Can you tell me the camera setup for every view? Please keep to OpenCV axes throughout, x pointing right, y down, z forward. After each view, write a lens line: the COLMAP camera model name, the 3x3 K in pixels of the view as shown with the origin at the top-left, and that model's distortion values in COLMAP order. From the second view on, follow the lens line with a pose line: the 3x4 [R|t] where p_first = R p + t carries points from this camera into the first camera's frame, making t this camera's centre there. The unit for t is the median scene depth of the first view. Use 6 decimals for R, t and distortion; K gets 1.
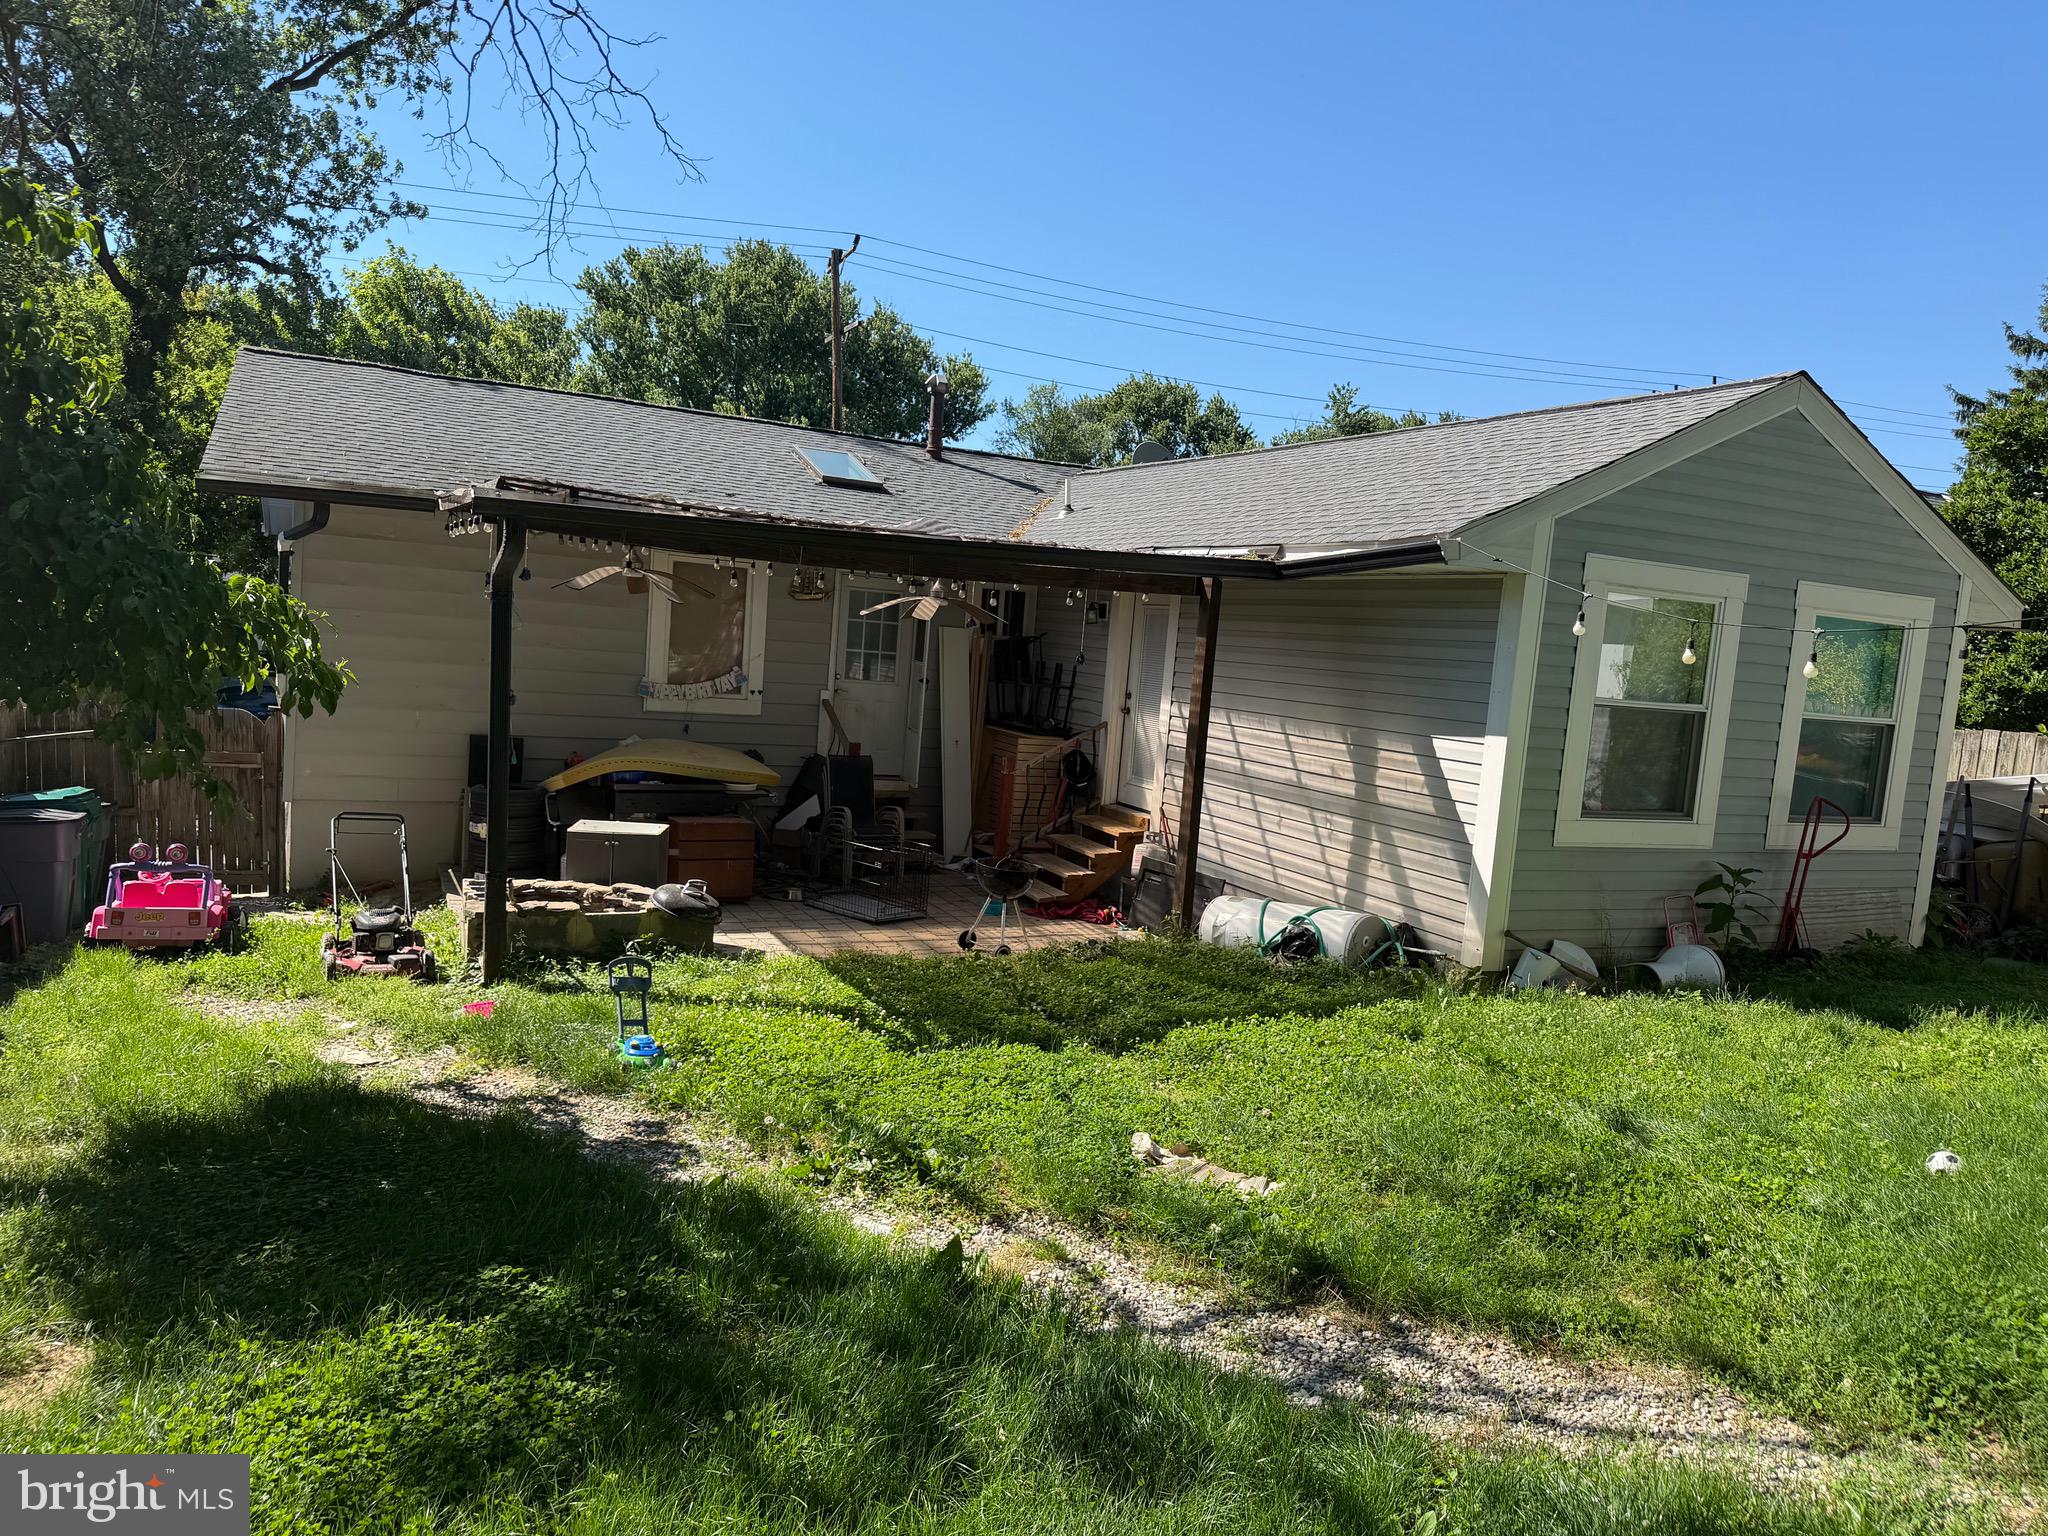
lens RADIAL K [[1426.3, 0, 1026.8], [0, 1426.3, 777.0], [0, 0, 1]] dist [0.124662, -0.198862]
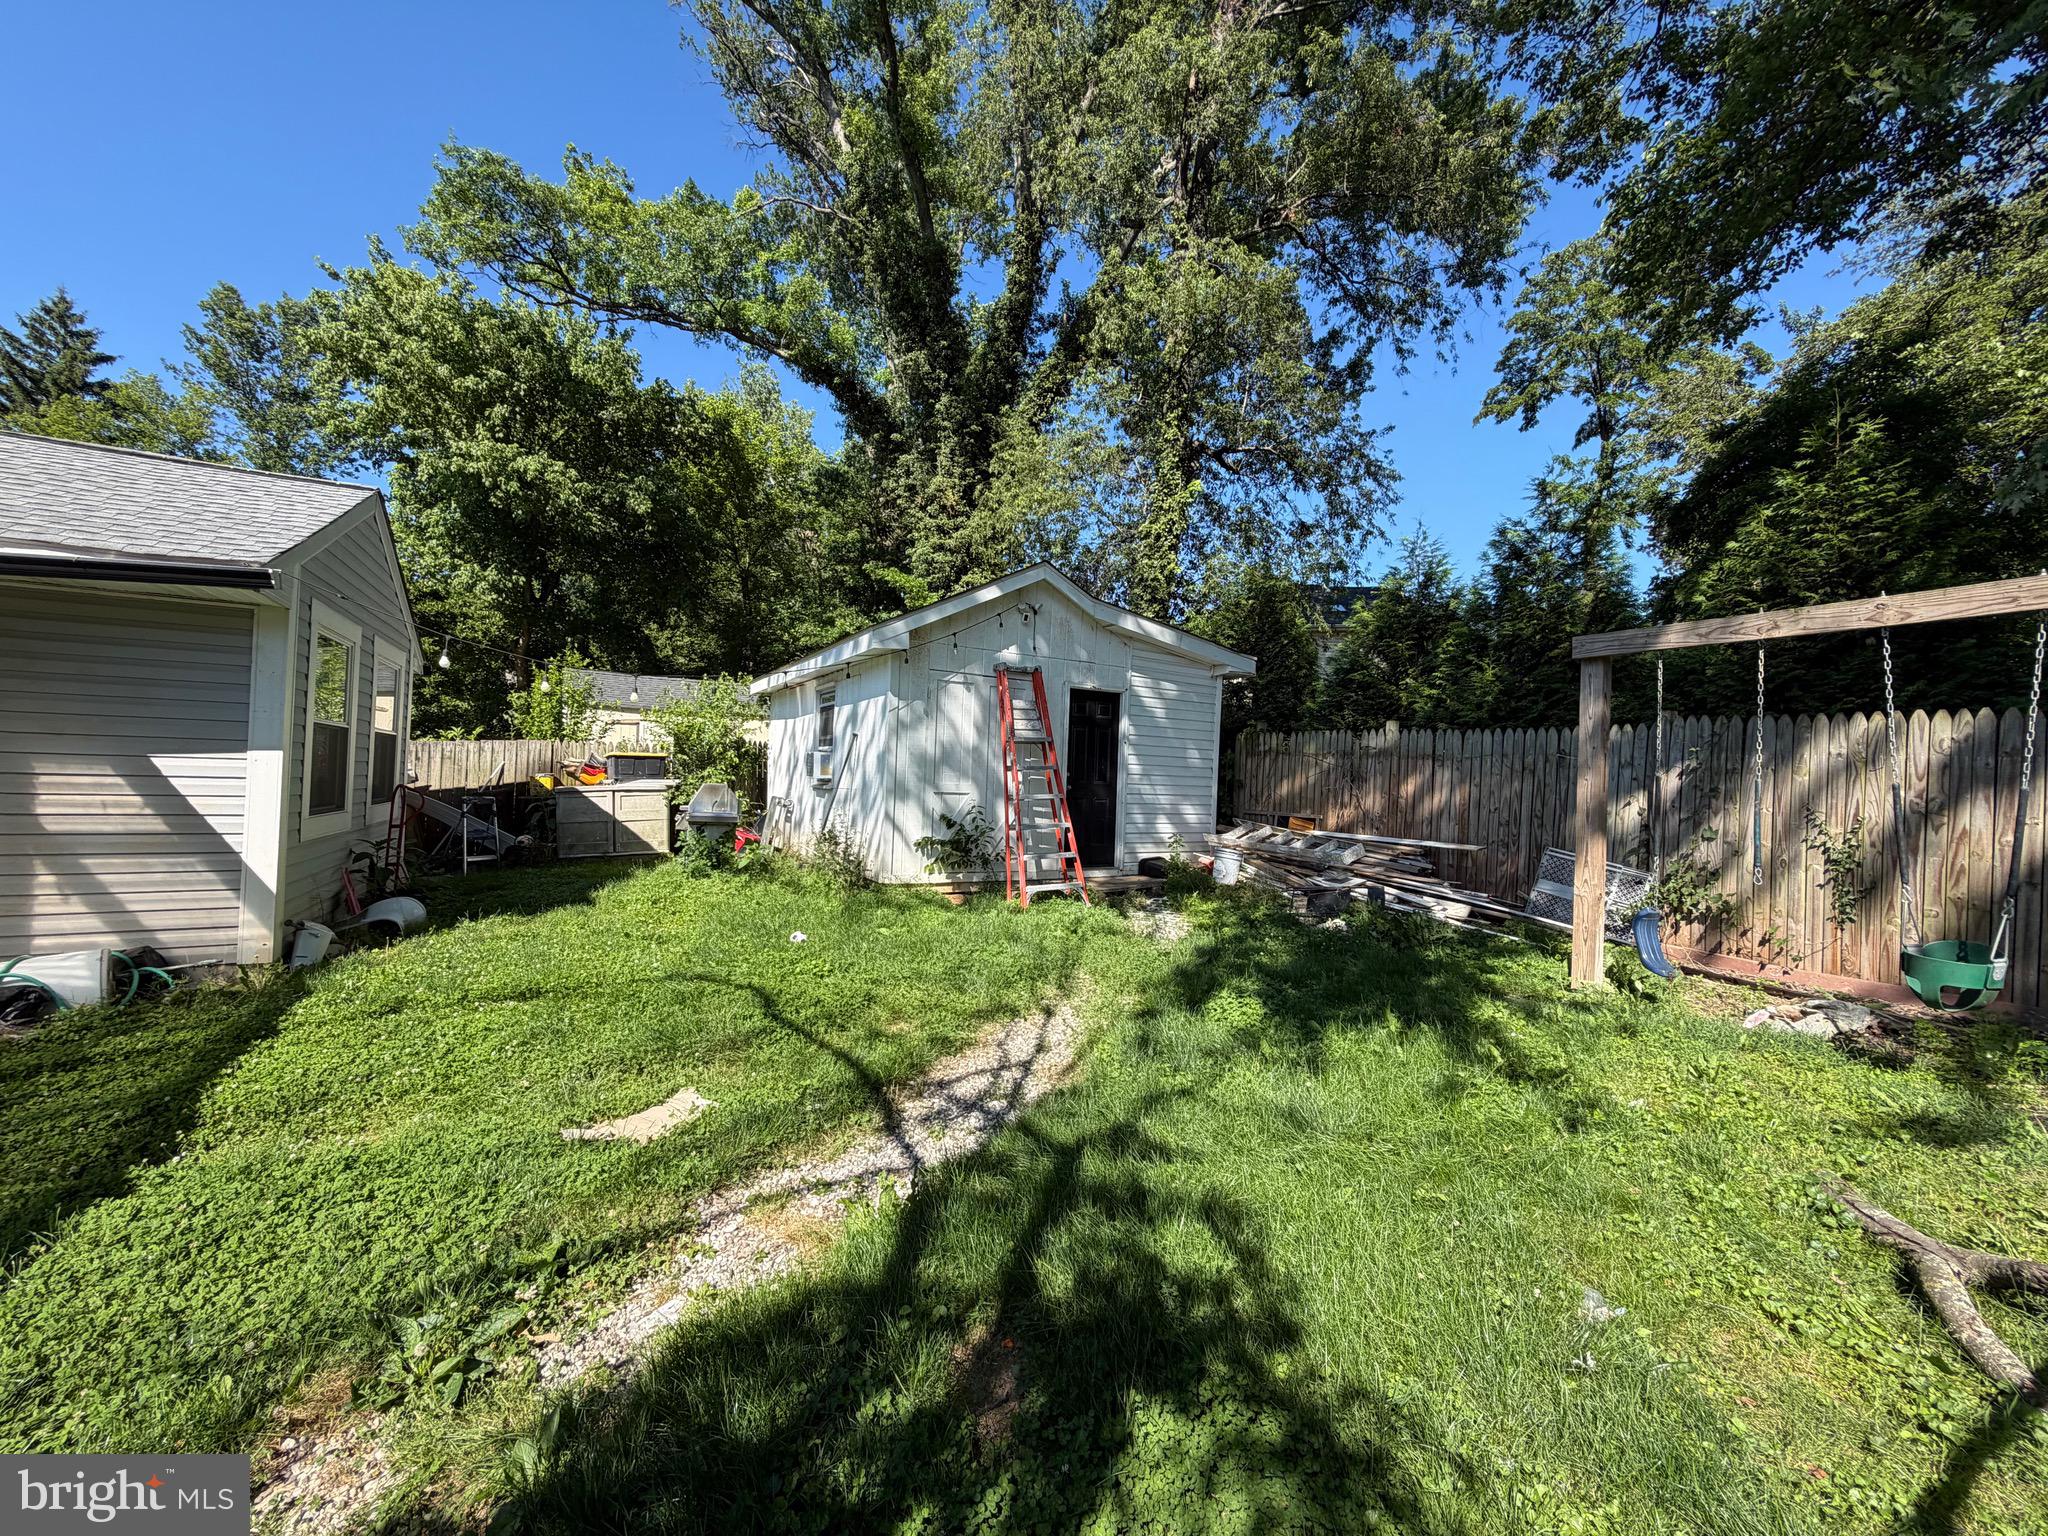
lens RADIAL K [[820.9, 0, 1017.5], [0, 820.9, 765.0], [0, 0, 1]] dist [0.000468, -0.000072]
pose [[-0.038034, -0.060439, 0.997447, -0.469548], [0.064545, 0.995936, 0.062808, -0.028249], [-0.997190, 0.066769, -0.033978, 0.623734]]
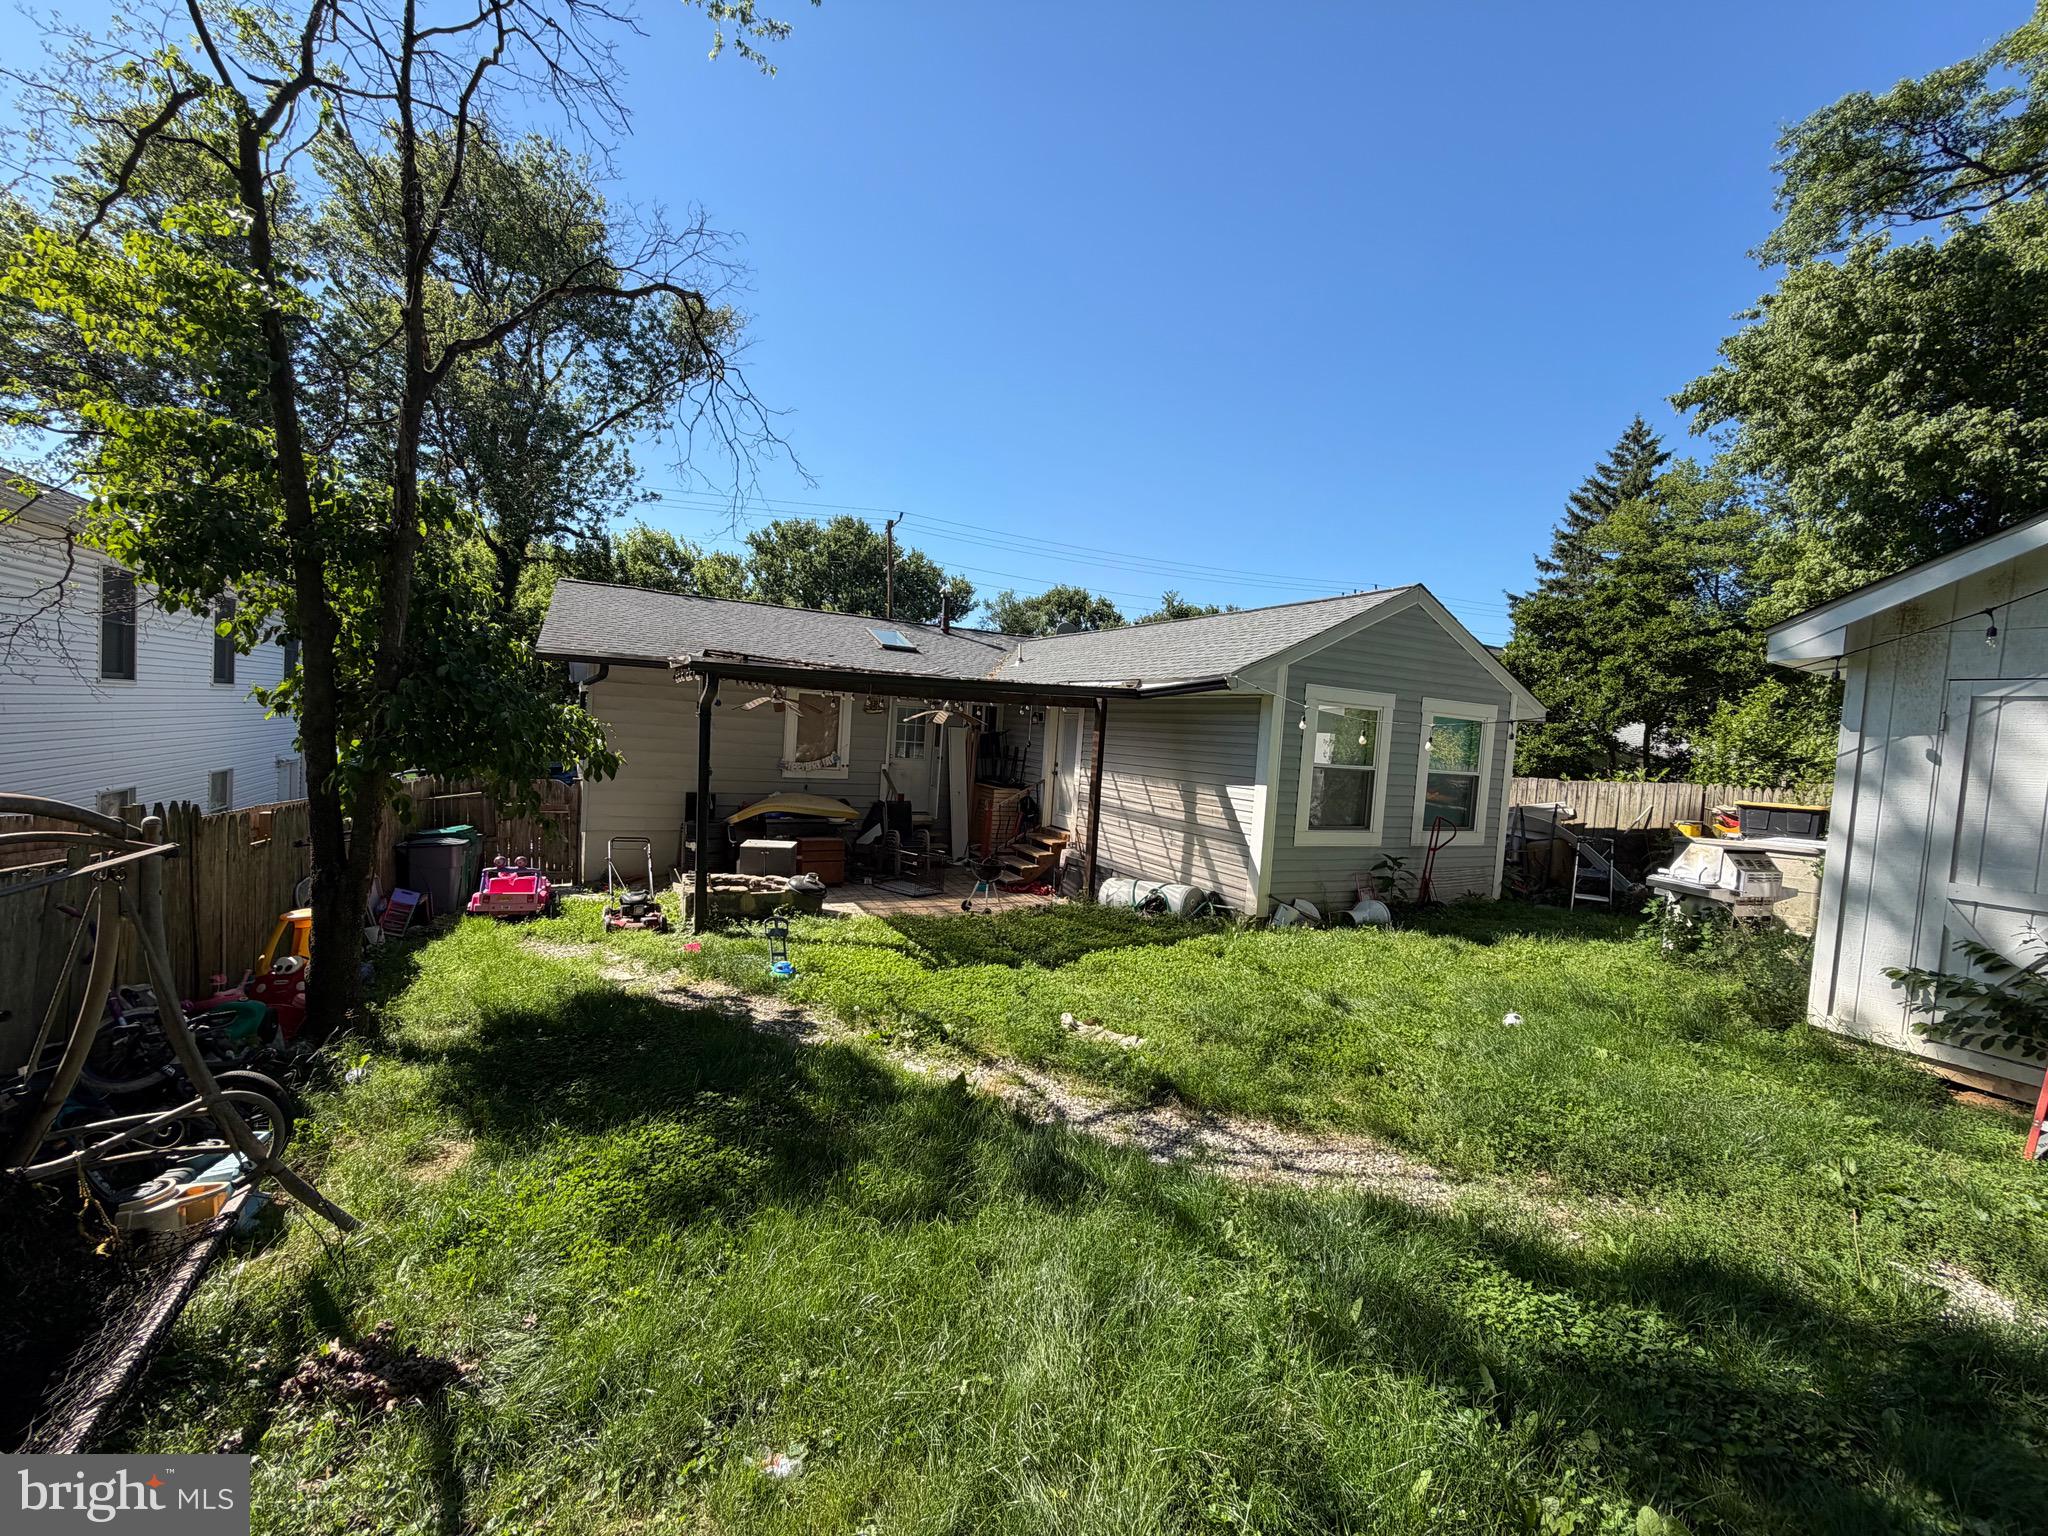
lens RADIAL K [[820.9, 0, 1017.5], [0, 820.9, 765.0], [0, 0, 1]] dist [0.000468, -0.000072]
pose [[0.999659, -0.013109, 0.022581, 0.000437], [0.014366, 0.998304, -0.056412, -0.000453], [-0.021803, 0.056717, 0.998152, -0.019055]]
